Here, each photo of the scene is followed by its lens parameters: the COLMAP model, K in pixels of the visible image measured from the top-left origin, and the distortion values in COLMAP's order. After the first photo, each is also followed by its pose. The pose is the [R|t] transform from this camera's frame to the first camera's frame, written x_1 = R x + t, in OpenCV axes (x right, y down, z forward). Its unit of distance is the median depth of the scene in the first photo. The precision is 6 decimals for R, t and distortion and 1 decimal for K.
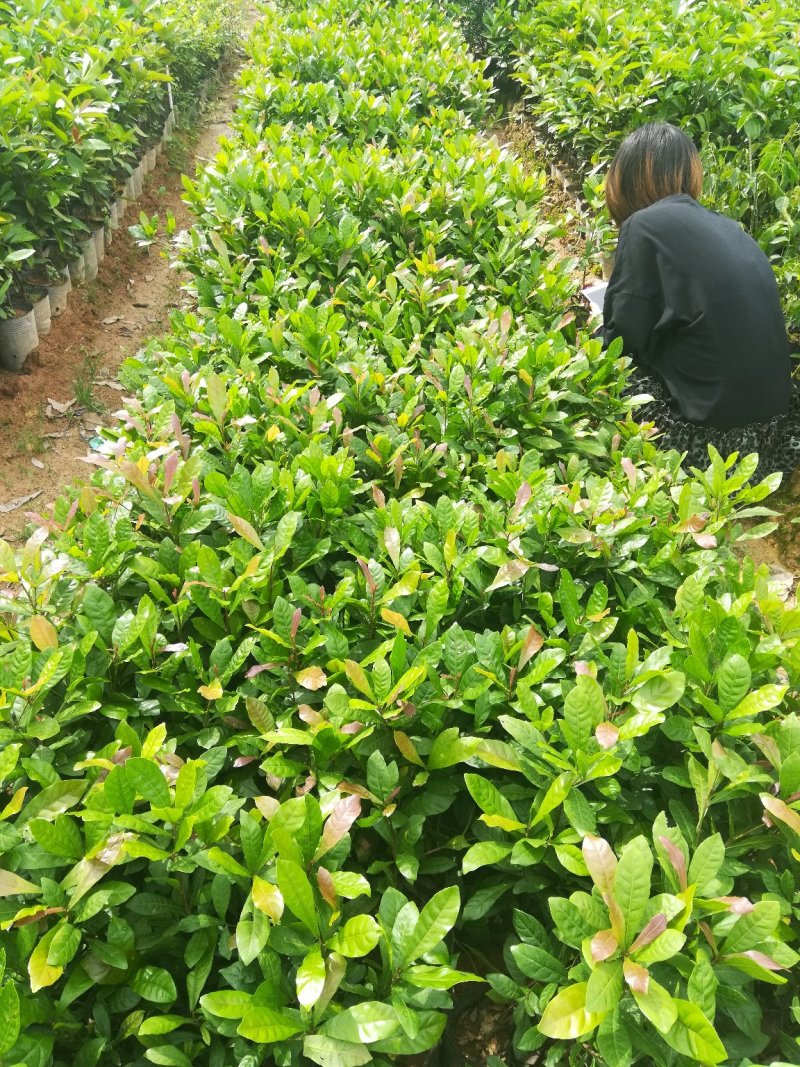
lens RADIAL K [[794.8, 0, 392.0], [0, 794.8, 534.6], [0, 0, 1]] dist [0.042872, -0.074315]
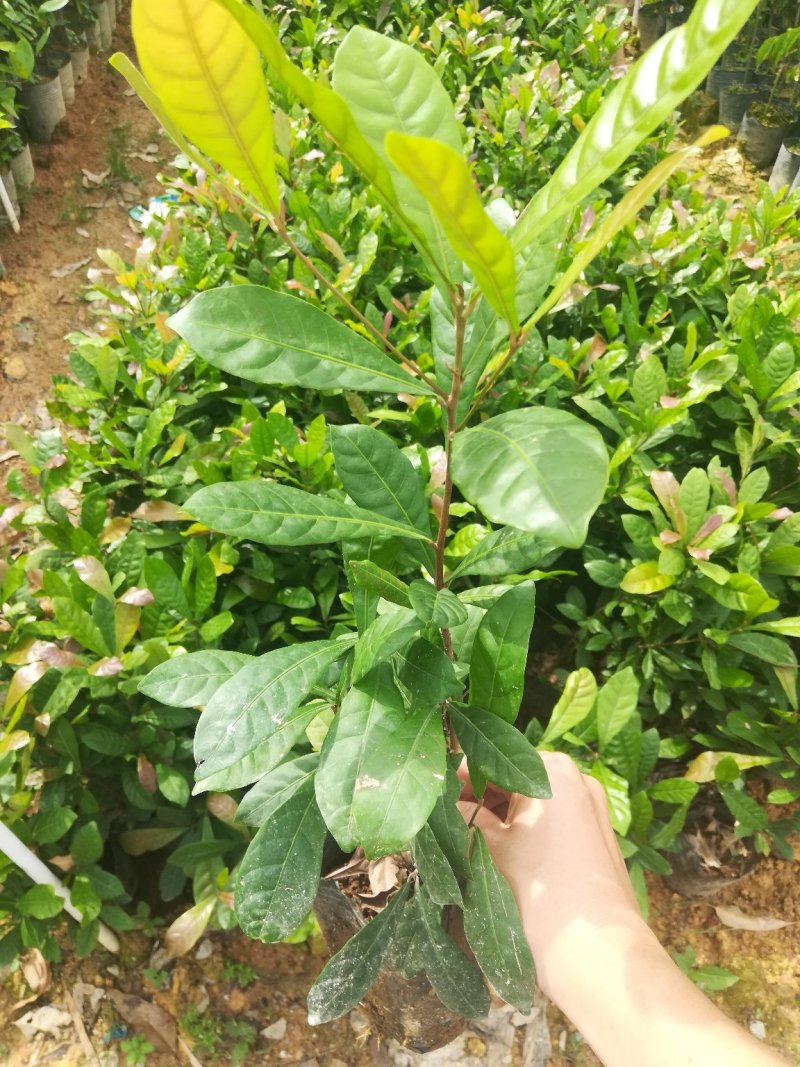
lens RADIAL K [[794.8, 0, 394.9], [0, 794.8, 529.9], [0, 0, 1]] dist [0.042872, -0.074315]
pose [[0.999980, -0.003809, 0.004973, -0.109690], [0.002750, 0.980243, 0.197779, 0.161230], [-0.005628, -0.197761, 0.980234, -0.138056]]
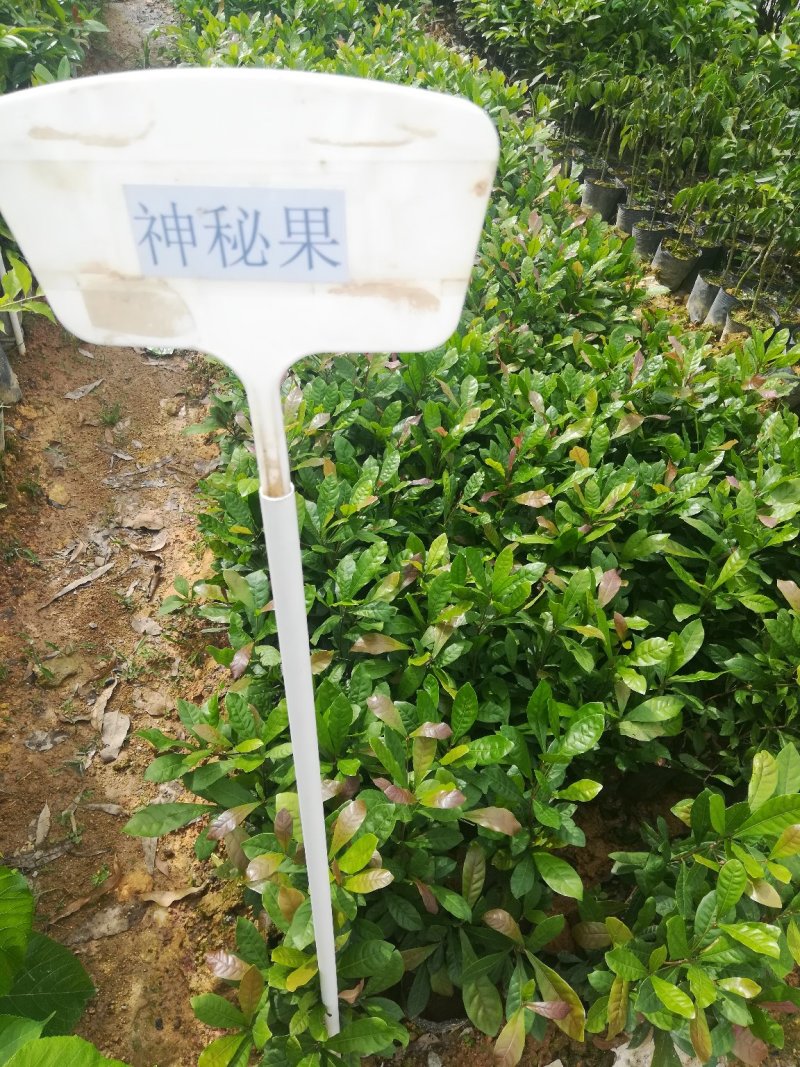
lens RADIAL K [[794.8, 0, 400.1], [0, 794.8, 526.1], [0, 0, 1]] dist [0.042872, -0.074315]
pose [[0.980502, -0.046538, 0.190917, -0.500804], [0.027838, 0.994649, 0.099489, 0.081891], [-0.194525, -0.092234, 0.976551, -0.194940]]
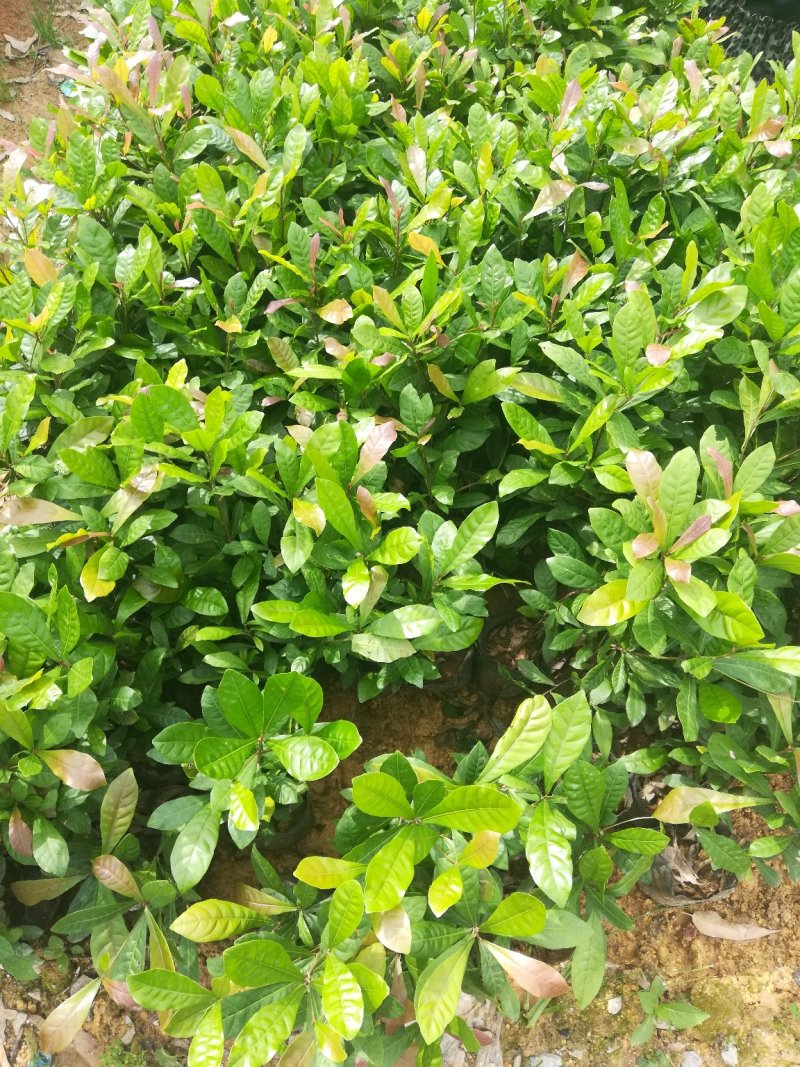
lens RADIAL K [[794.8, 0, 391.6], [0, 794.8, 535.2], [0, 0, 1]] dist [0.042872, -0.074315]
pose [[0.999443, -0.023682, -0.023494, -0.018911], [0.030527, 0.933250, 0.357928, 0.084328], [0.013449, -0.358445, 0.933454, 0.040347]]
